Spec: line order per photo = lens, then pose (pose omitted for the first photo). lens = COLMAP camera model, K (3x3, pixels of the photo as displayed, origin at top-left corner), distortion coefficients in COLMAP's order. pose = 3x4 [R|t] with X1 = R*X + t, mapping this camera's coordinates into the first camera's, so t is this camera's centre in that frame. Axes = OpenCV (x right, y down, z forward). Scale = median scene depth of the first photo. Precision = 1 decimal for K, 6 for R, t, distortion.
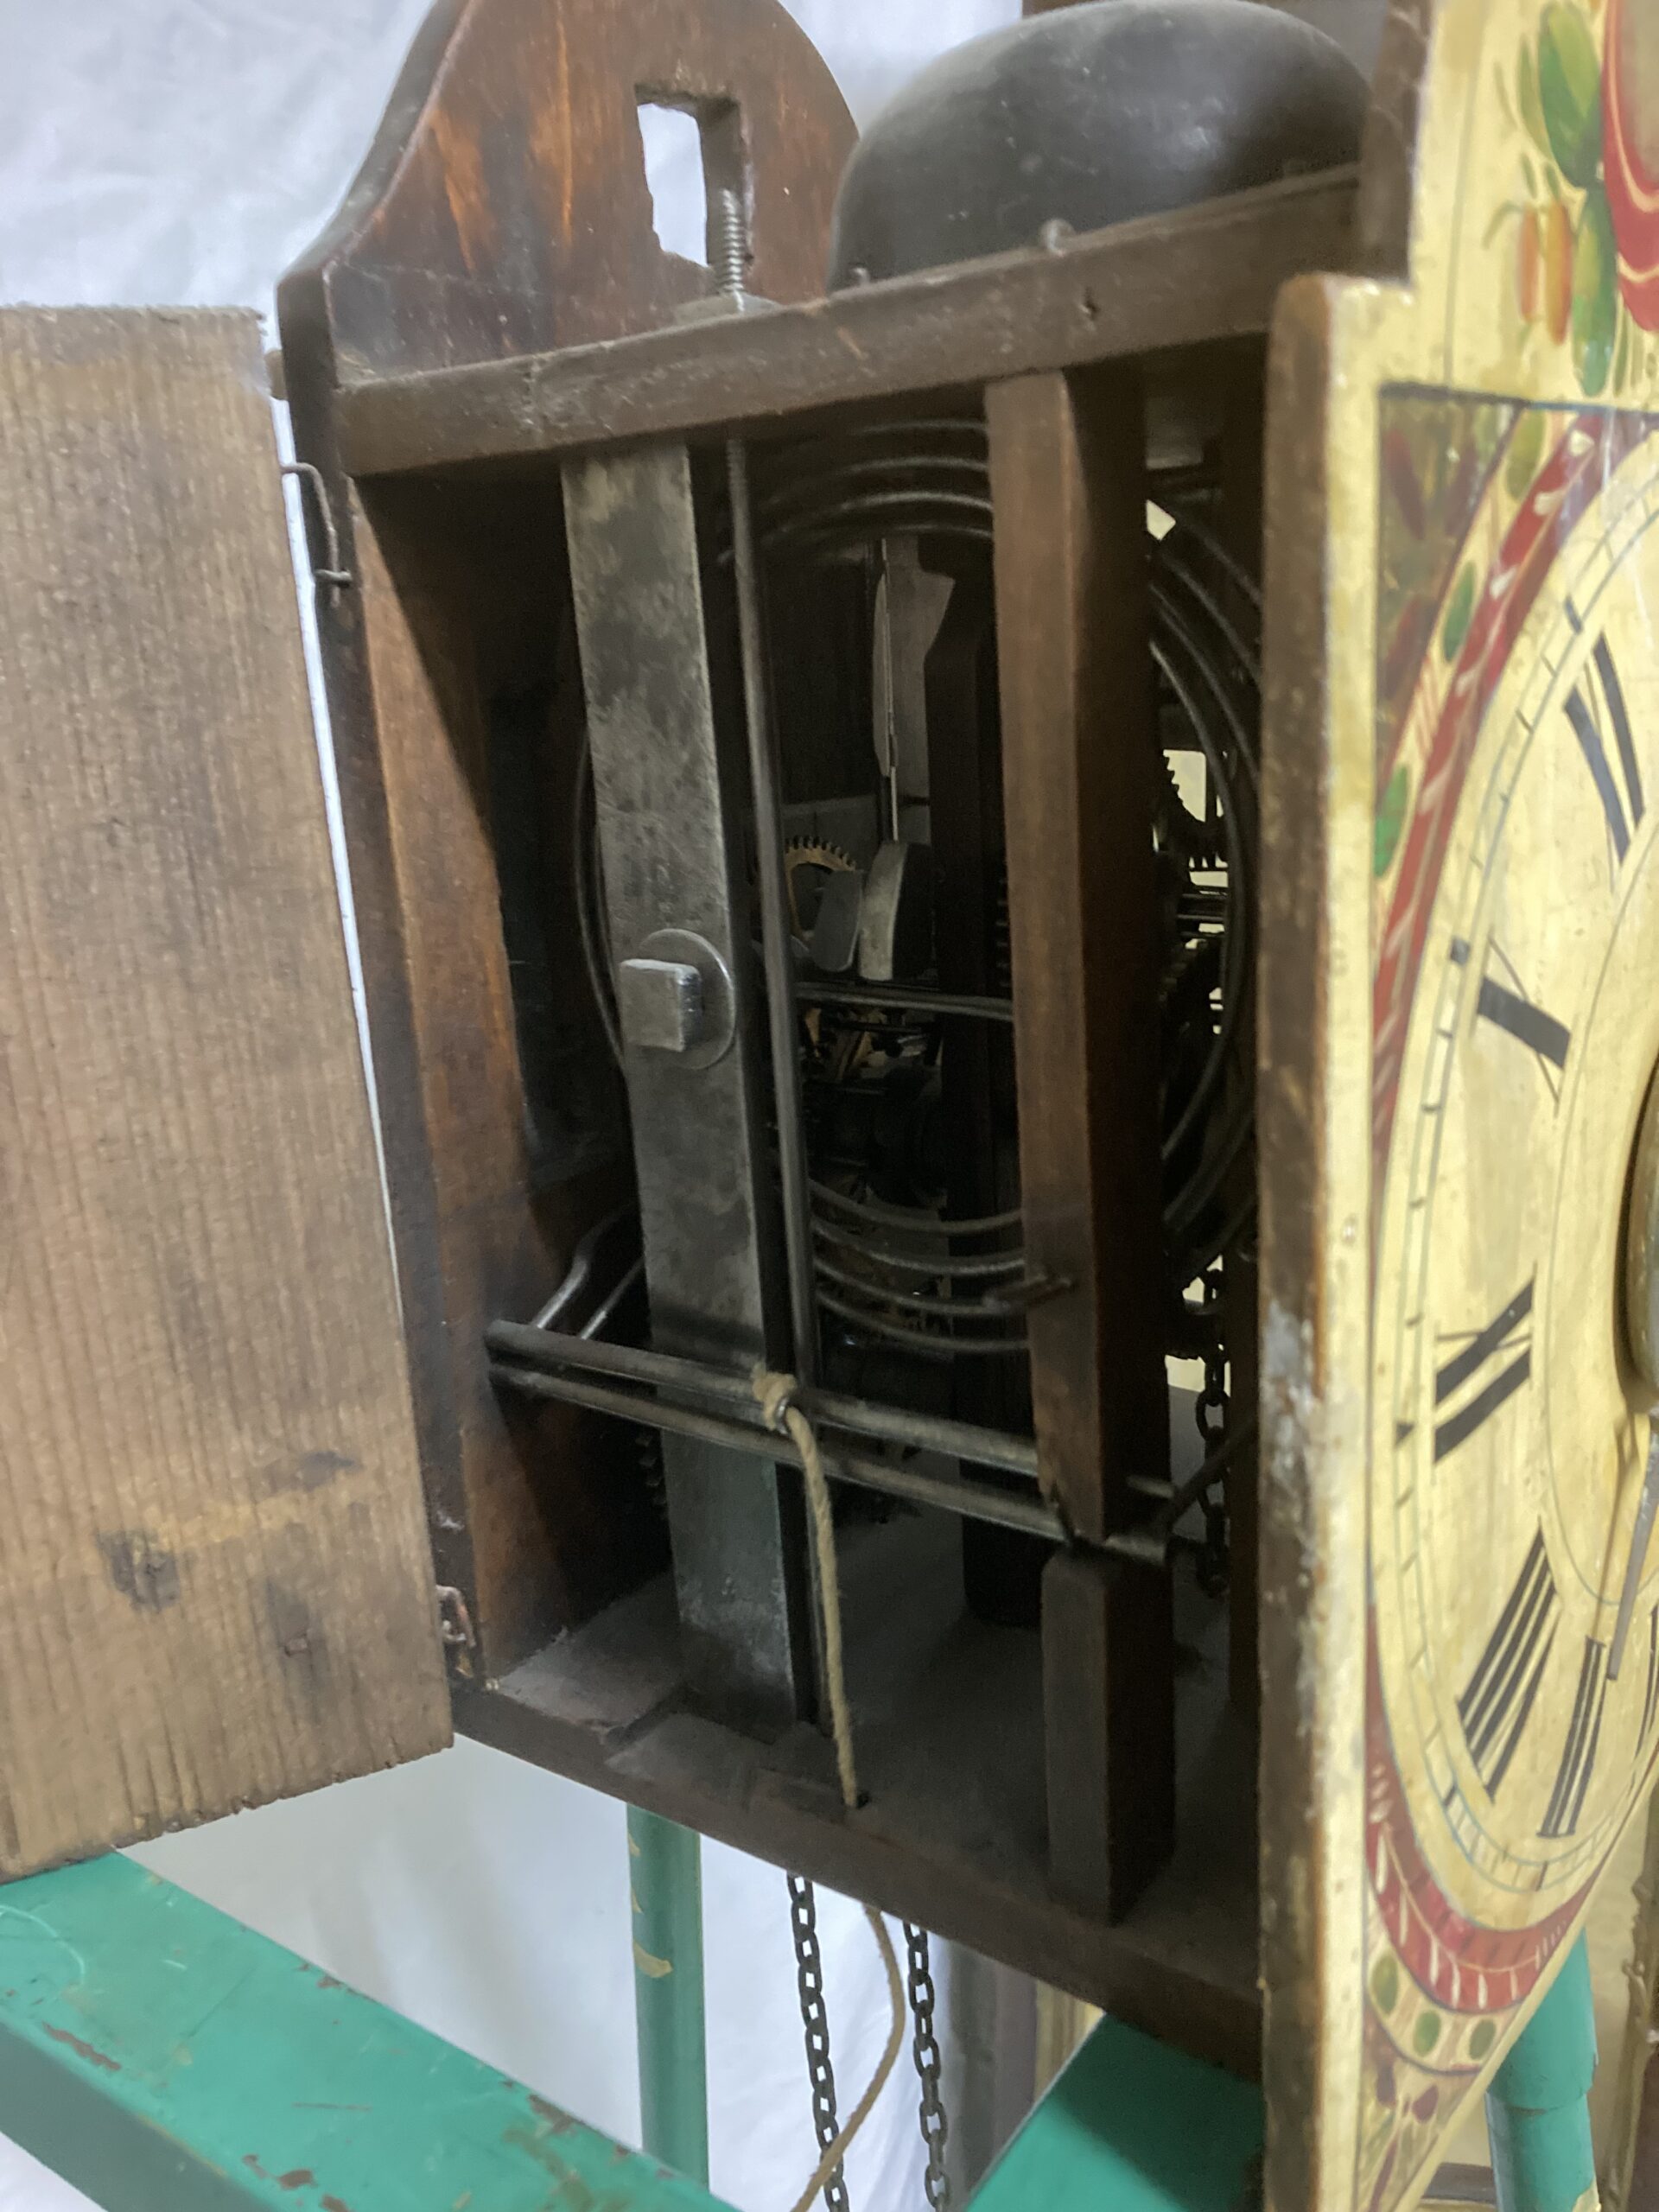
lens RADIAL K [[1873.4, 0, 836.0], [0, 1873.4, 1093.2], [0, 0, 1]] dist [0.001000, -0.021299]
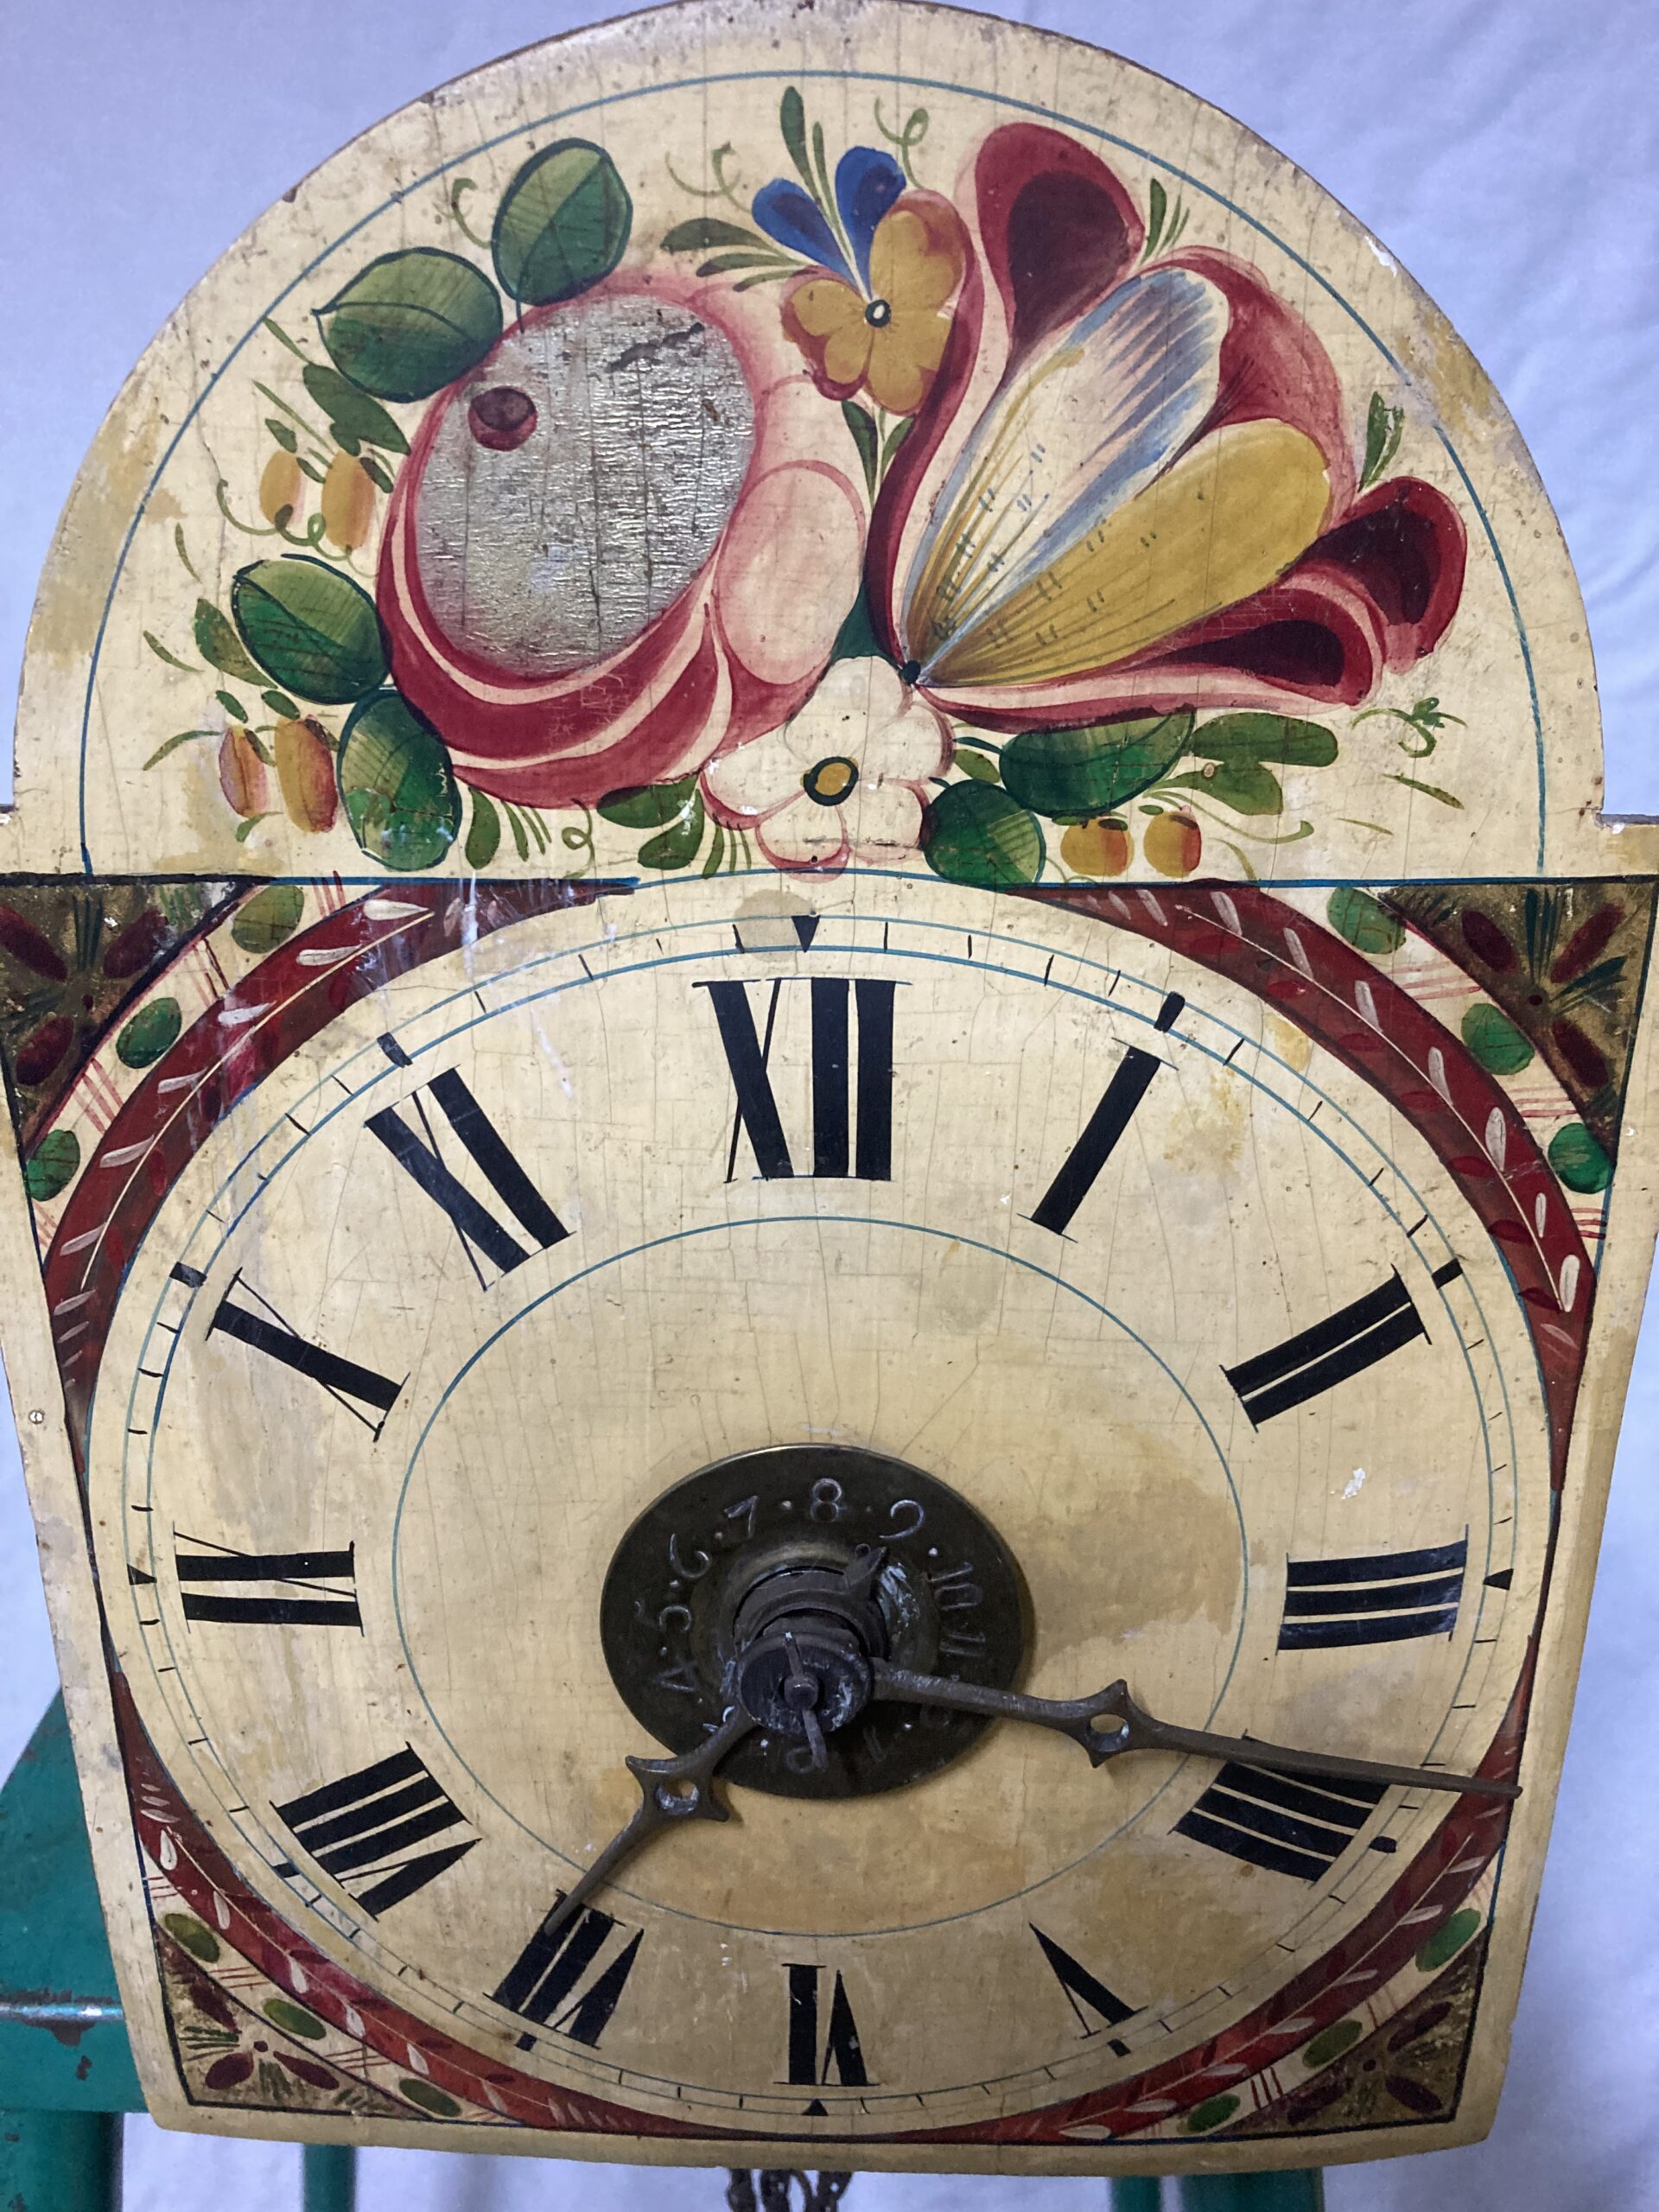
lens RADIAL K [[1873.4, 0, 830.5], [0, 1873.4, 1092.0], [0, 0, 1]] dist [0.001000, -0.021299]
pose [[0.588250, 0.344236, -0.731754, 1.145324], [-0.230840, 0.938704, 0.256021, -0.480585], [0.775032, 0.018314, 0.631656, 0.400398]]
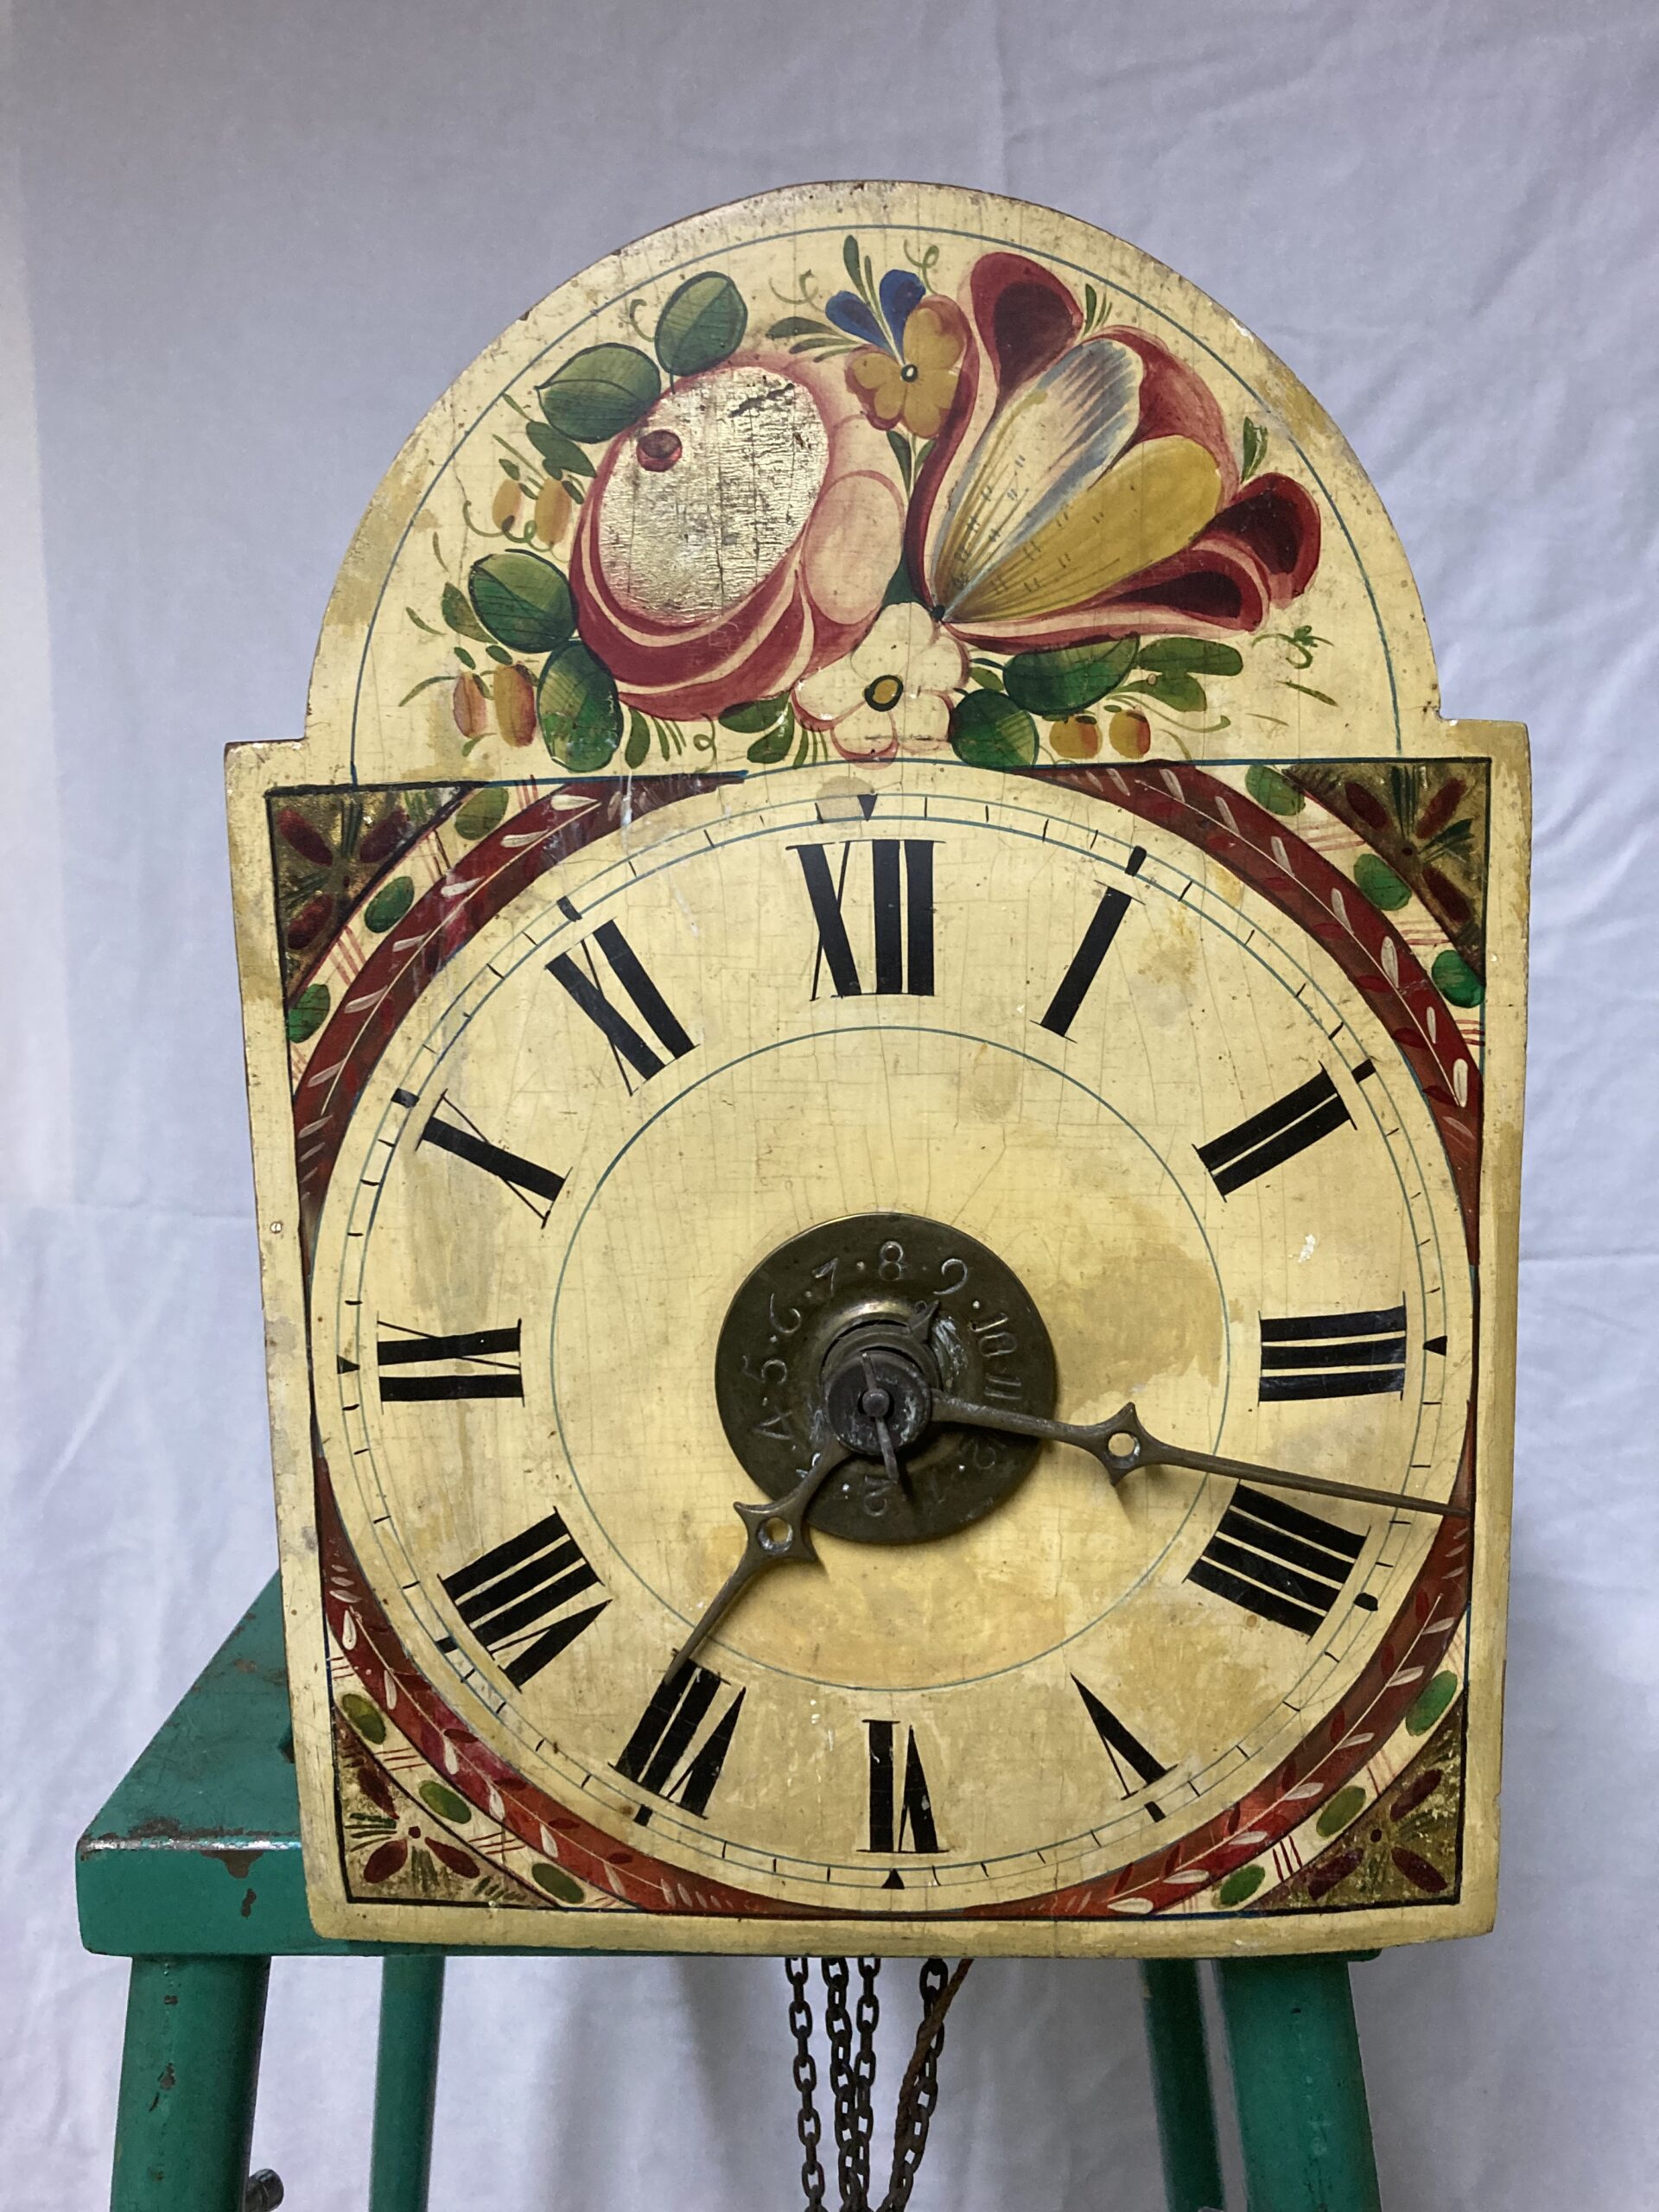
lens RADIAL K [[1873.4, 0, 811.2], [0, 1873.4, 1106.7], [0, 0, 1]] dist [0.001000, -0.021299]
pose [[0.568281, 0.155623, -0.807984, 1.472982], [-0.209437, 0.976968, 0.040866, -0.165106], [0.795734, 0.145998, 0.587785, 0.222916]]
